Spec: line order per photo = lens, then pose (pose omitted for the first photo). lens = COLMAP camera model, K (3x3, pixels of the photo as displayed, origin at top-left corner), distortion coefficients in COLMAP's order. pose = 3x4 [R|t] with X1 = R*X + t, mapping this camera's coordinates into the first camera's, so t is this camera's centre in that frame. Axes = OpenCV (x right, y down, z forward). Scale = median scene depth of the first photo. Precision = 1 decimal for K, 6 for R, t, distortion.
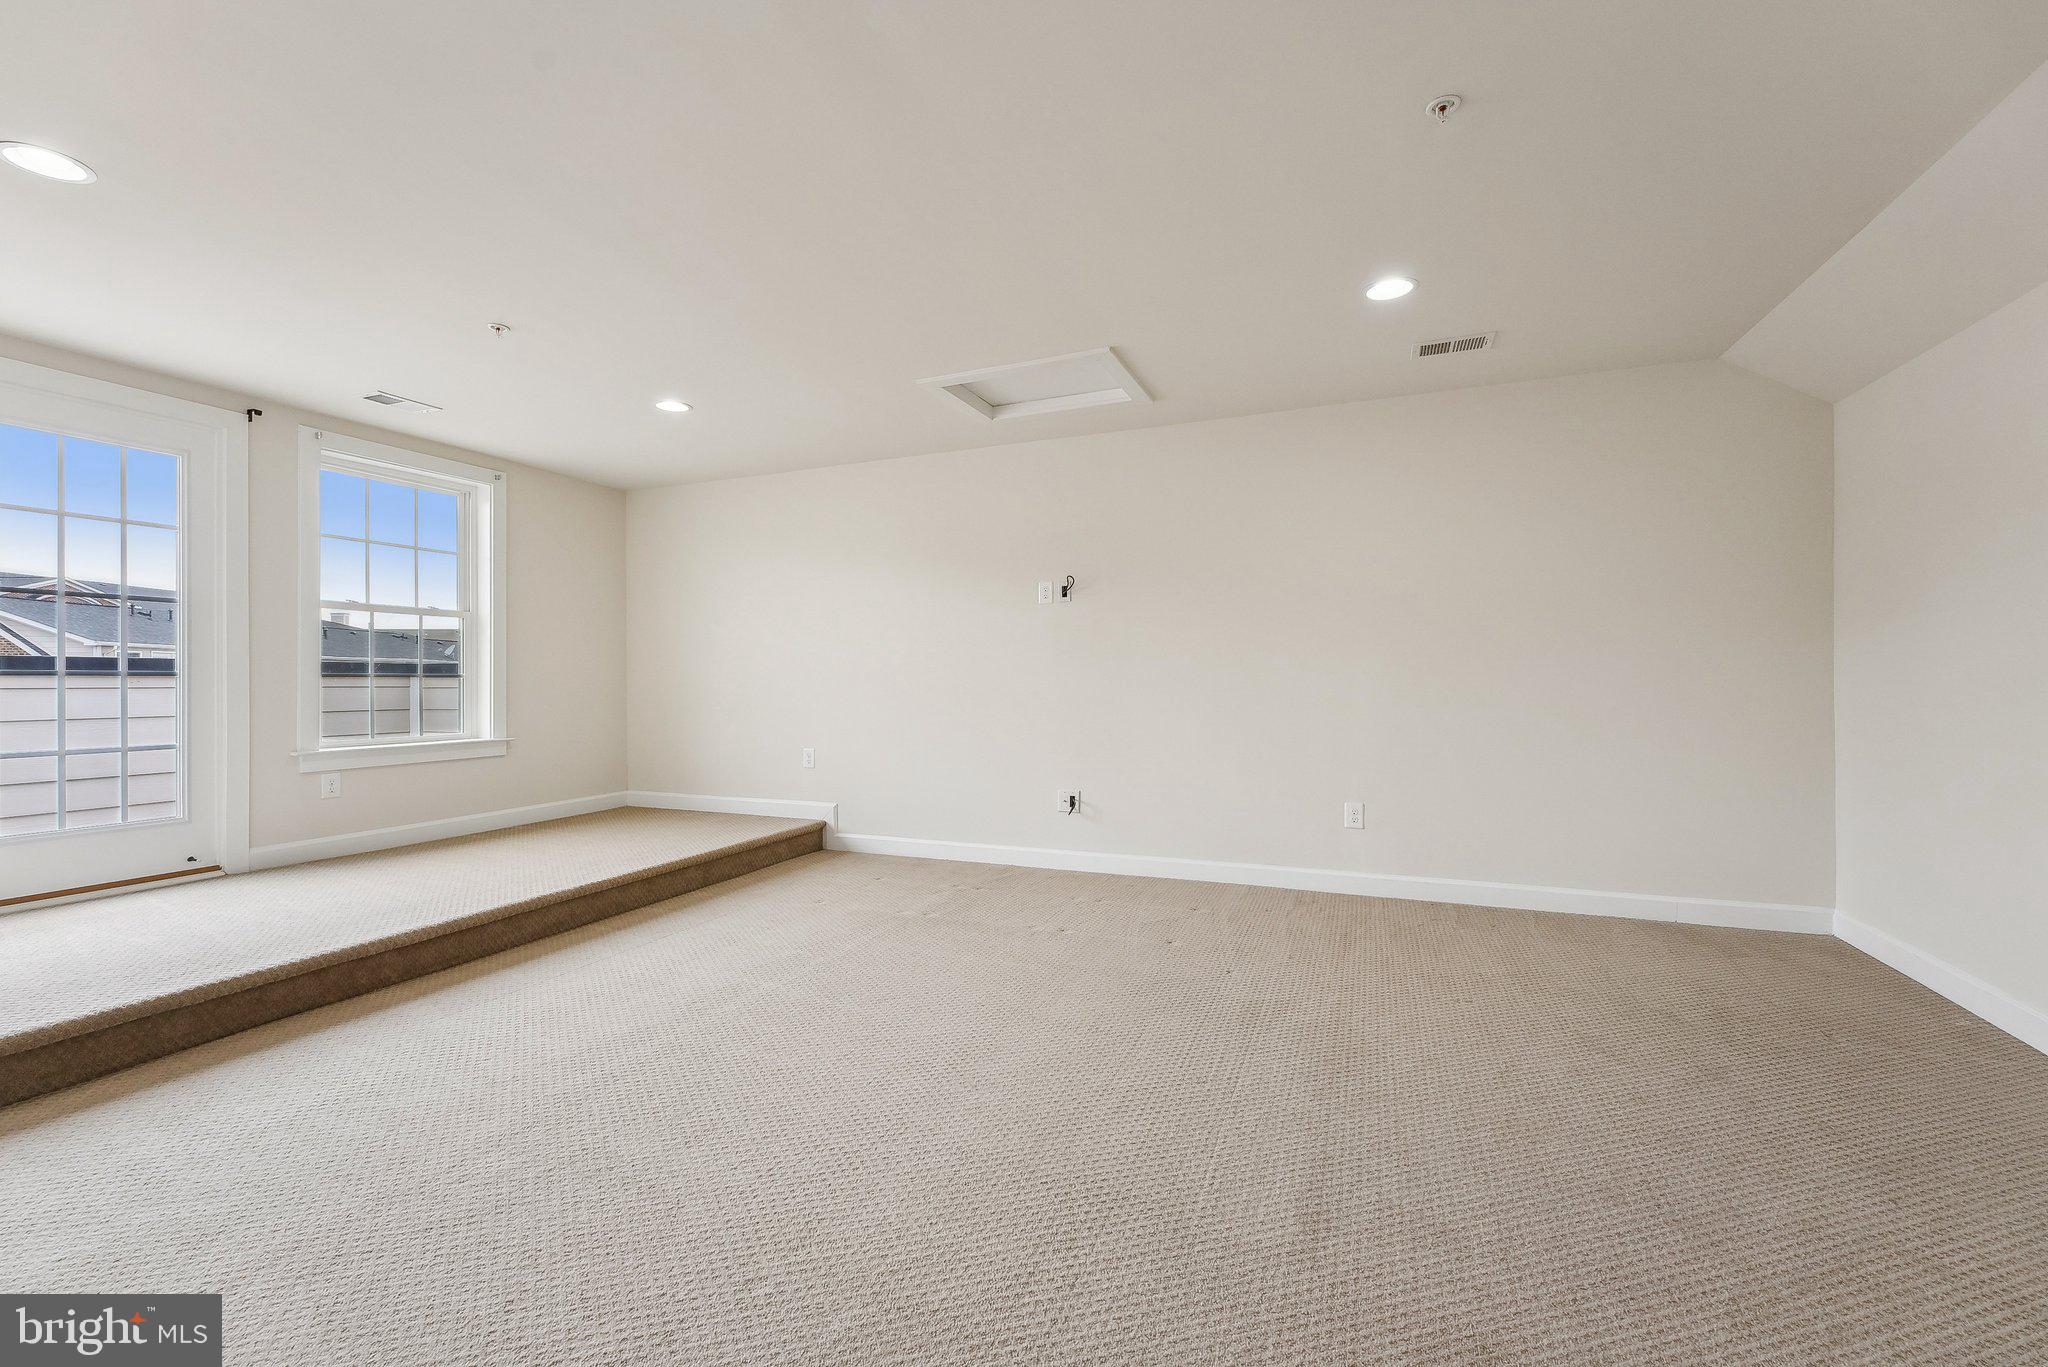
lens RADIAL K [[822.2, 0, 1025.8], [0, 822.2, 678.9], [0, 0, 1]] dist [-0.019645, -0.001116]
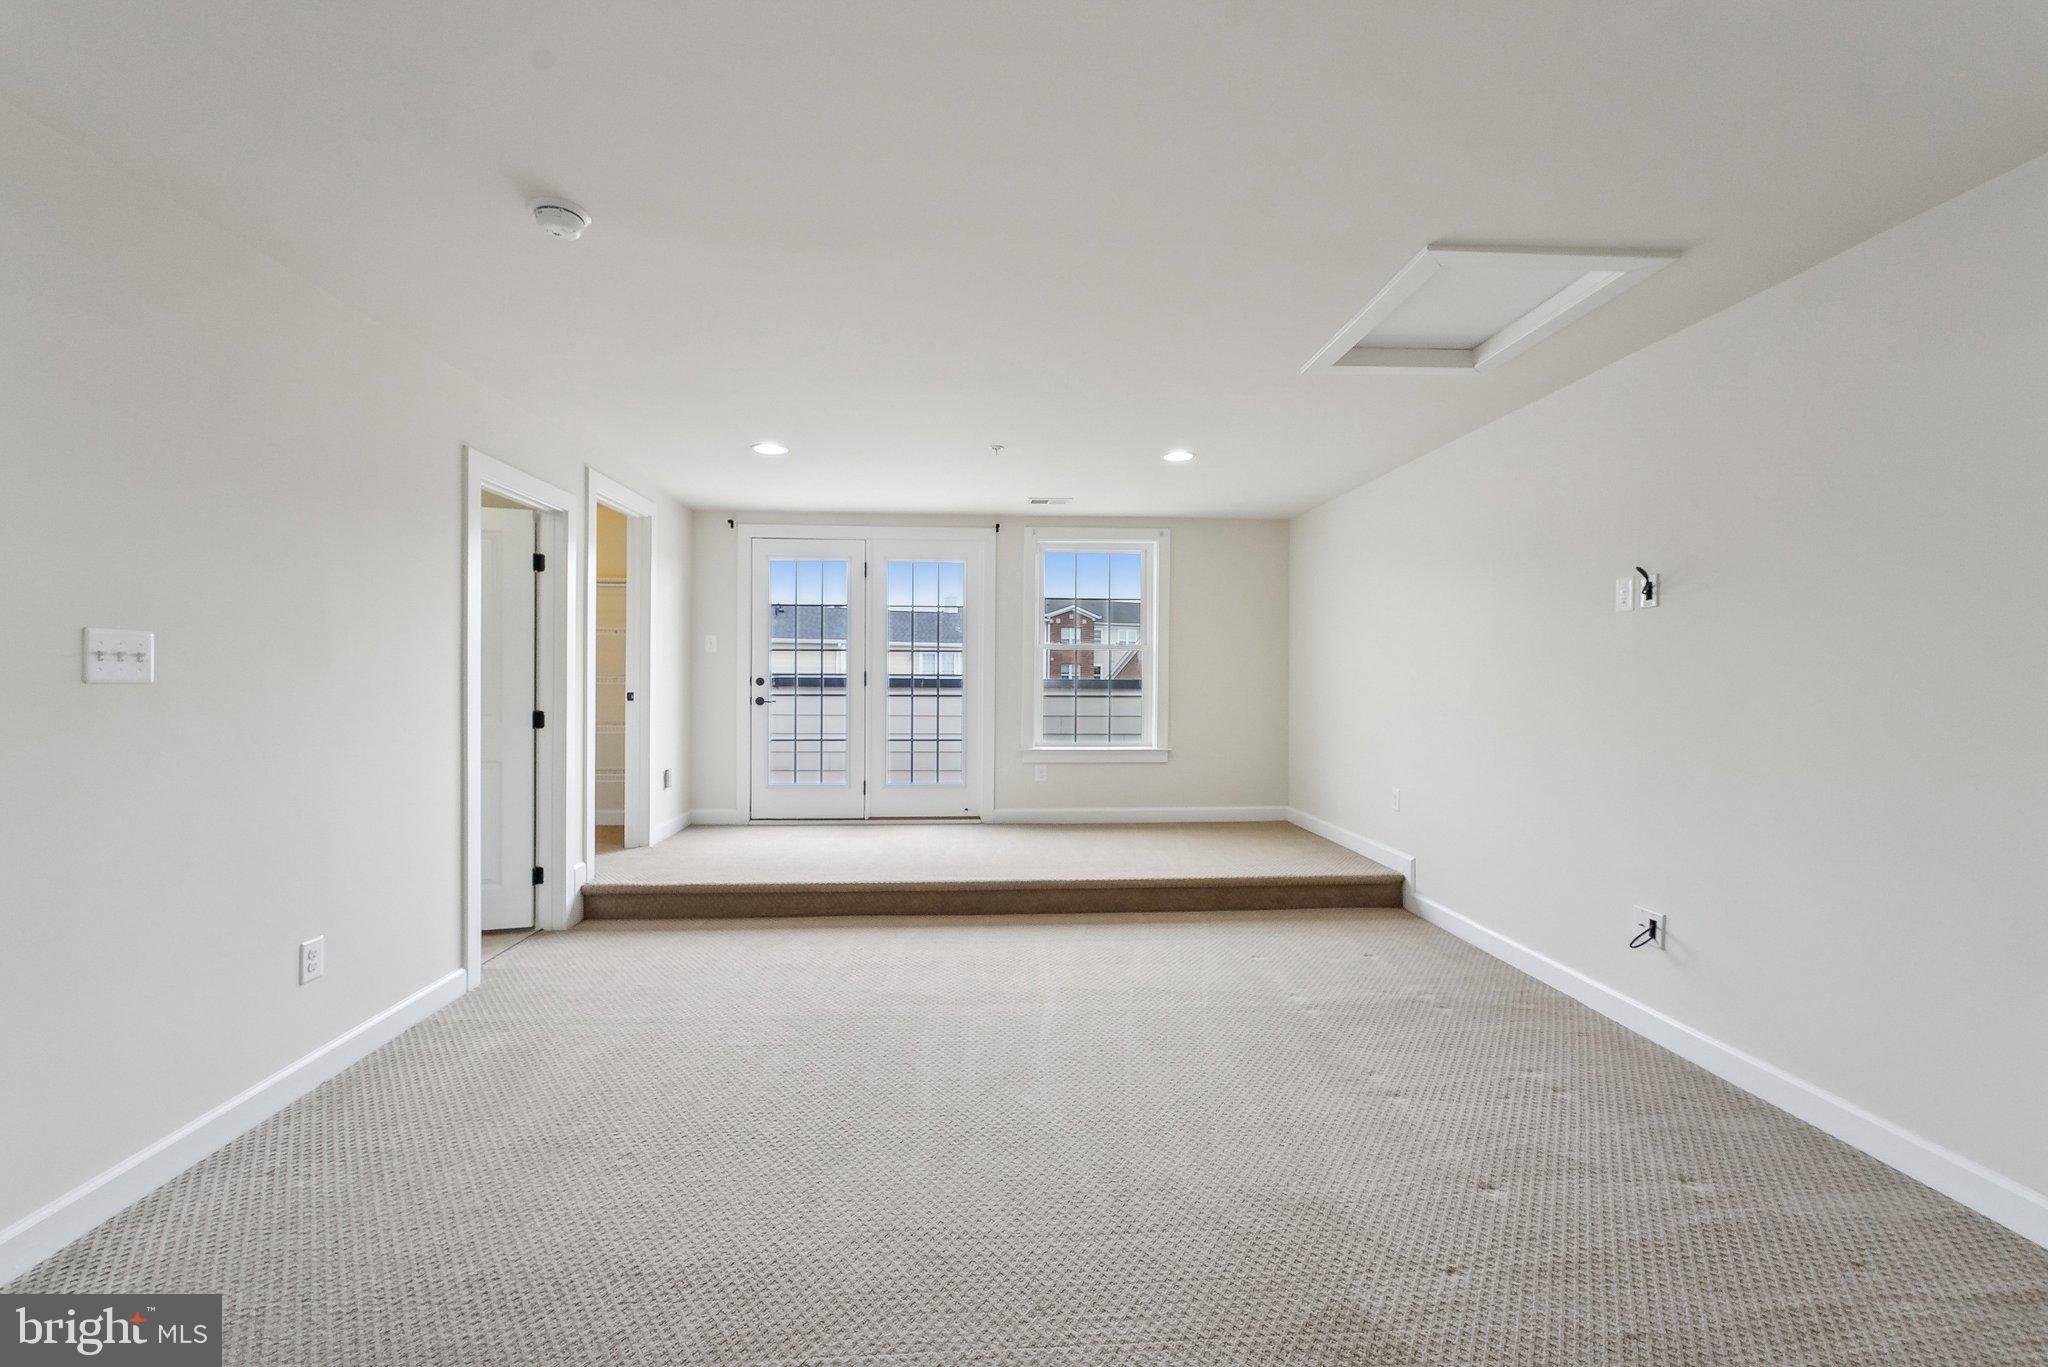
lens RADIAL K [[822.2, 0, 1023.6], [0, 822.2, 685.6], [0, 0, 1]] dist [-0.019645, -0.001116]
pose [[0.430117, 0.015753, -0.902636, 0.441374], [-0.002264, 0.999863, 0.016371, -0.047850], [0.902770, -0.004997, 0.430094, 0.335969]]
